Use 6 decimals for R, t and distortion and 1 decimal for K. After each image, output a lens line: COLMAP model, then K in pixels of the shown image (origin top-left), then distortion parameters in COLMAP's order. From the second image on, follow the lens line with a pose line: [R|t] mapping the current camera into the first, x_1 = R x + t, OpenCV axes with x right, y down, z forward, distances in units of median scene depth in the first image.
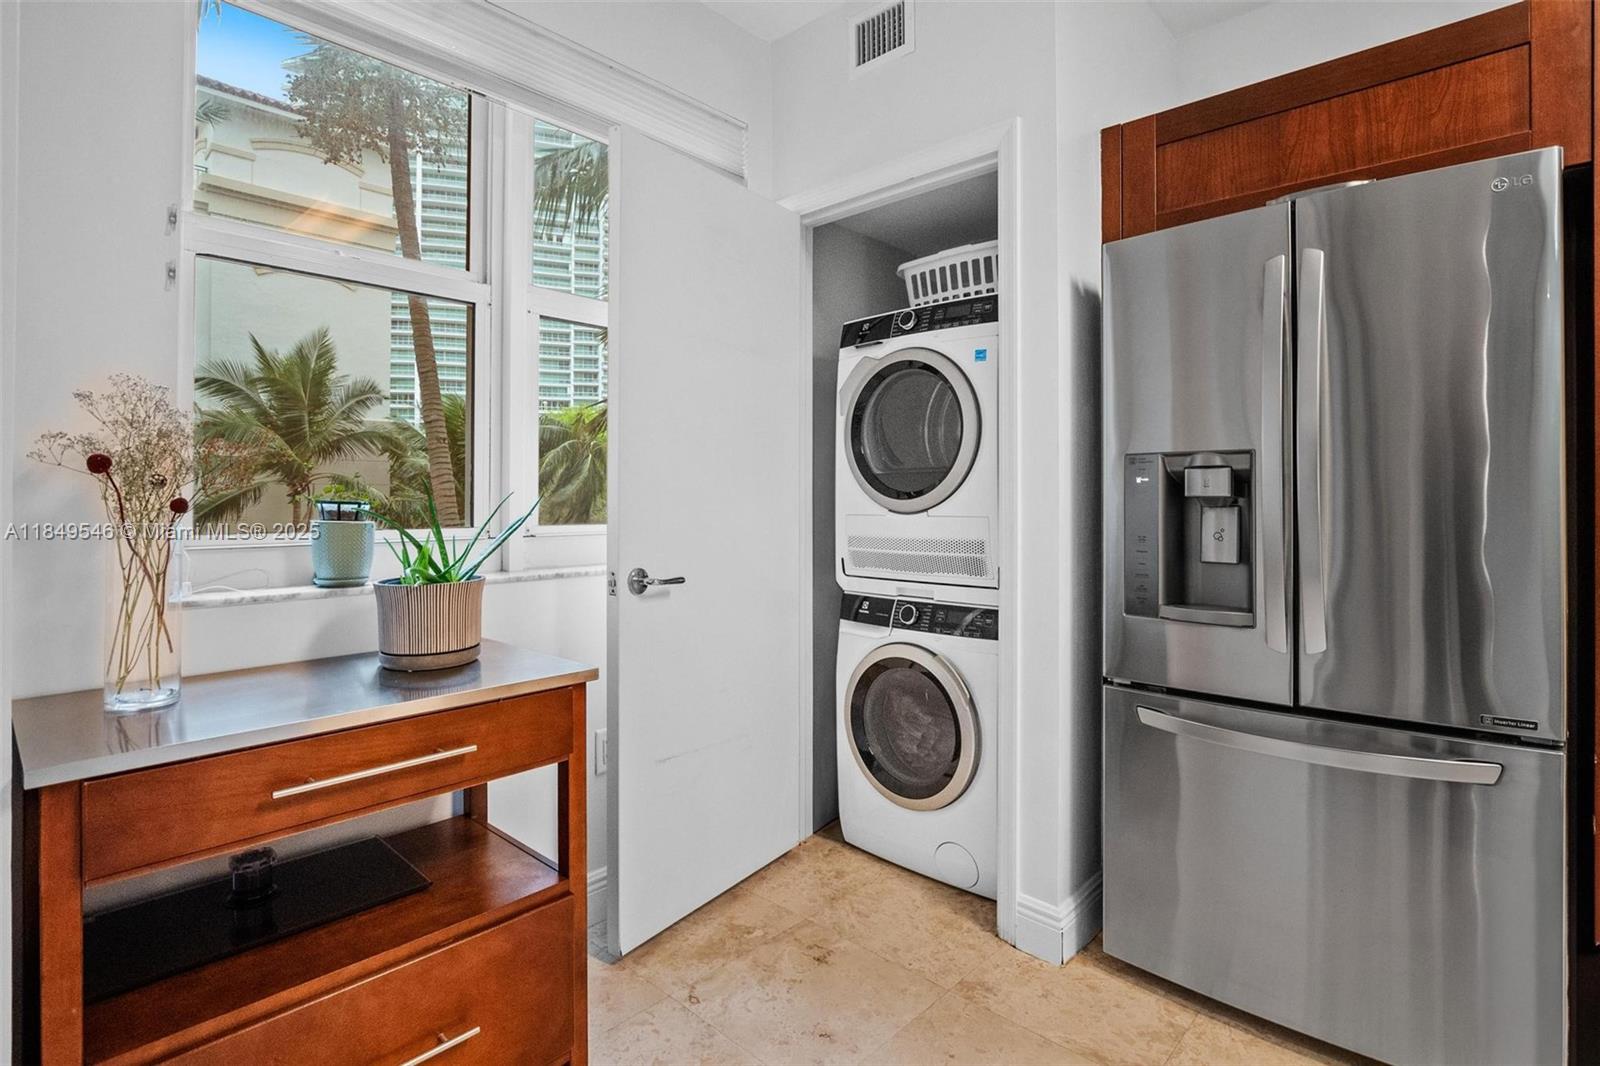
lens RADIAL K [[787.2, 0, 837.1], [0, 787.2, 490.8], [0, 0, 1]] dist [-0.001376, 0.000112]
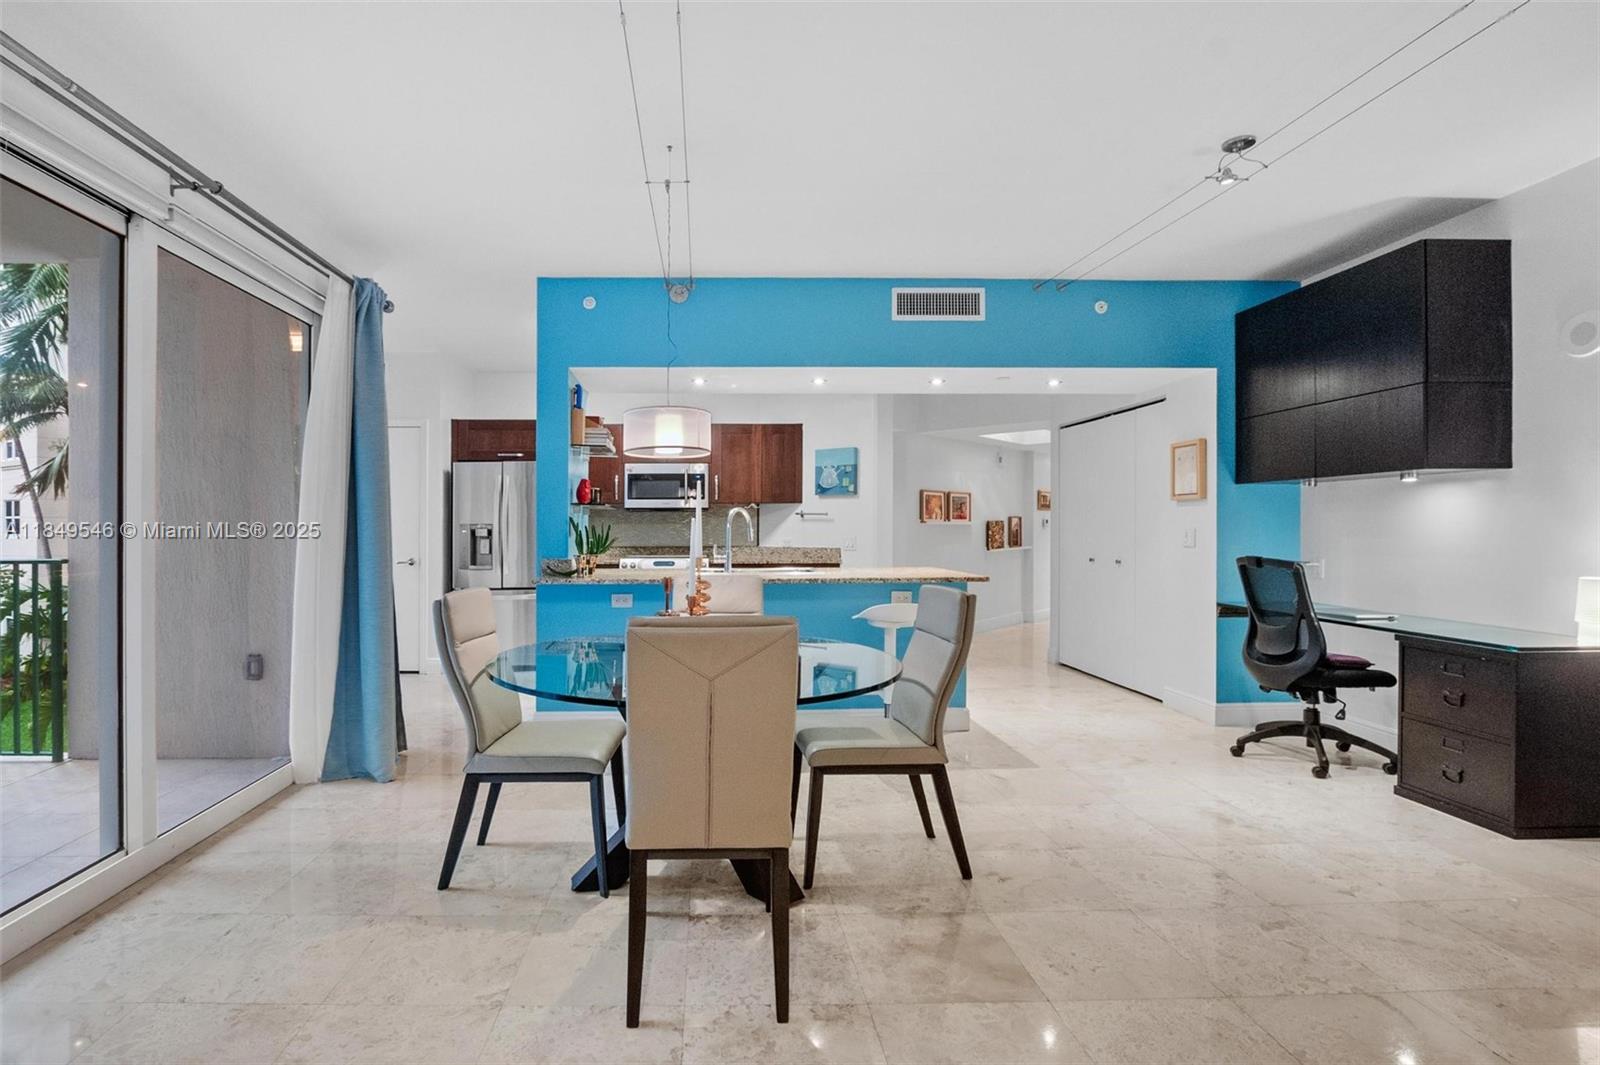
lens RADIAL K [[740.8, 0, 718.2], [0, 740.8, 536.8], [0, 0, 1]] dist [-0.017860, 0.000325]
pose [[0.744975, -0.007713, 0.667048, -1.032052], [0.000002, 0.999933, 0.011559, -0.030388], [-0.667093, -0.008610, 0.744925, -2.362933]]
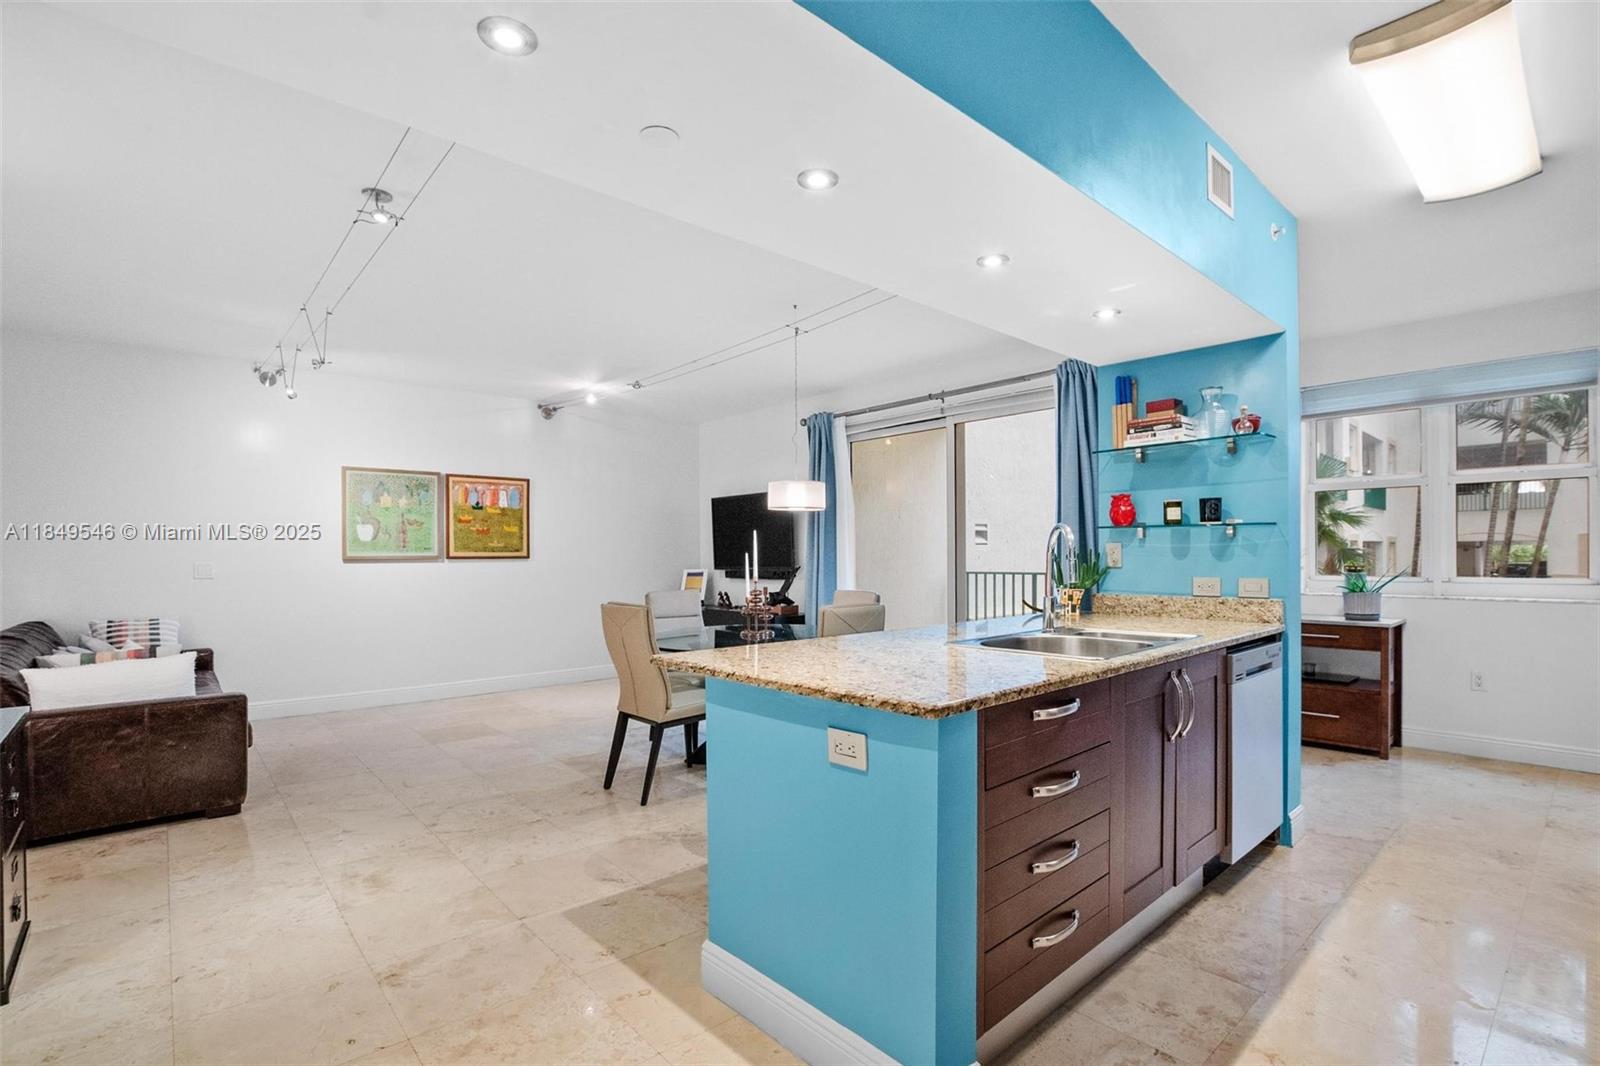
lens RADIAL K [[752.2, 0, 804.7], [0, 752.2, 566.3], [0, 0, 1]] dist [-0.027973, 0.000390]
pose [[-0.117337, 0.016397, -0.992957, 2.379021], [0.010713, 0.999826, 0.015244, -0.047786], [0.993034, -0.008849, -0.117492, -0.788712]]
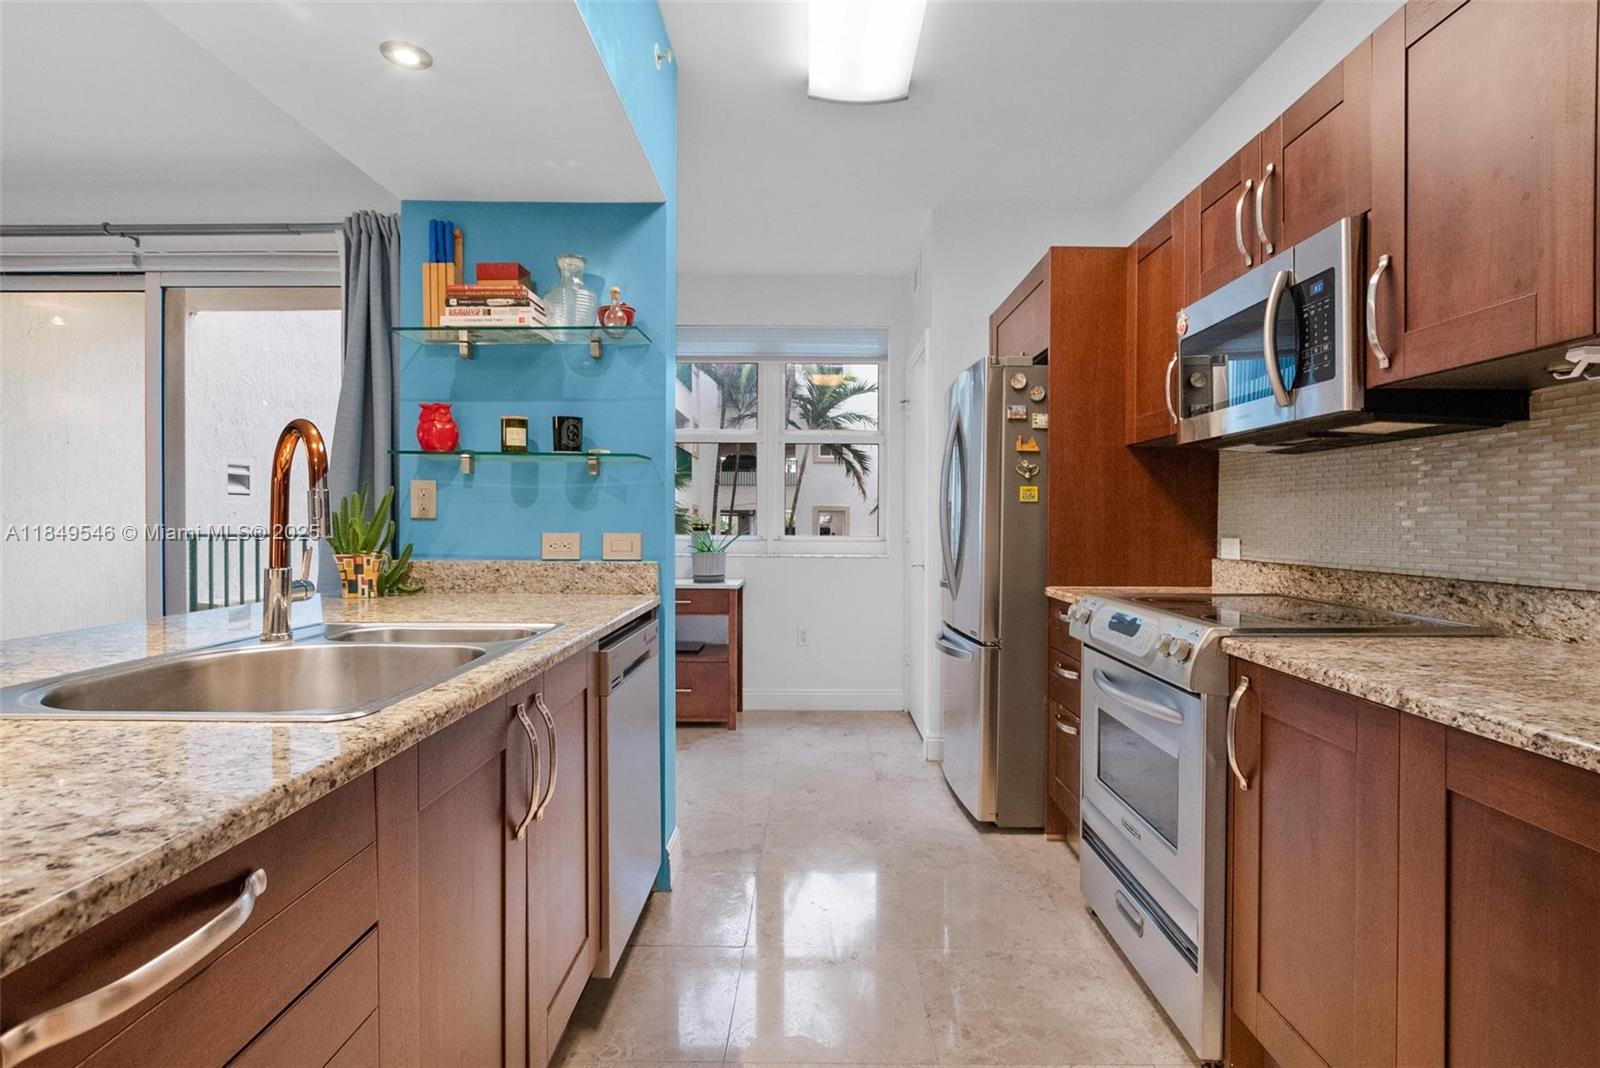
lens RADIAL K [[784.1, 0, 820.0], [0, 784.1, 525.1], [0, 0, 1]] dist [-0.012379, 0.001006]
pose [[0.660674, 0.009057, -0.750619, 1.732914], [-0.004177, 0.999956, 0.008390, -0.007668], [0.750662, -0.002407, 0.660683, -0.573476]]
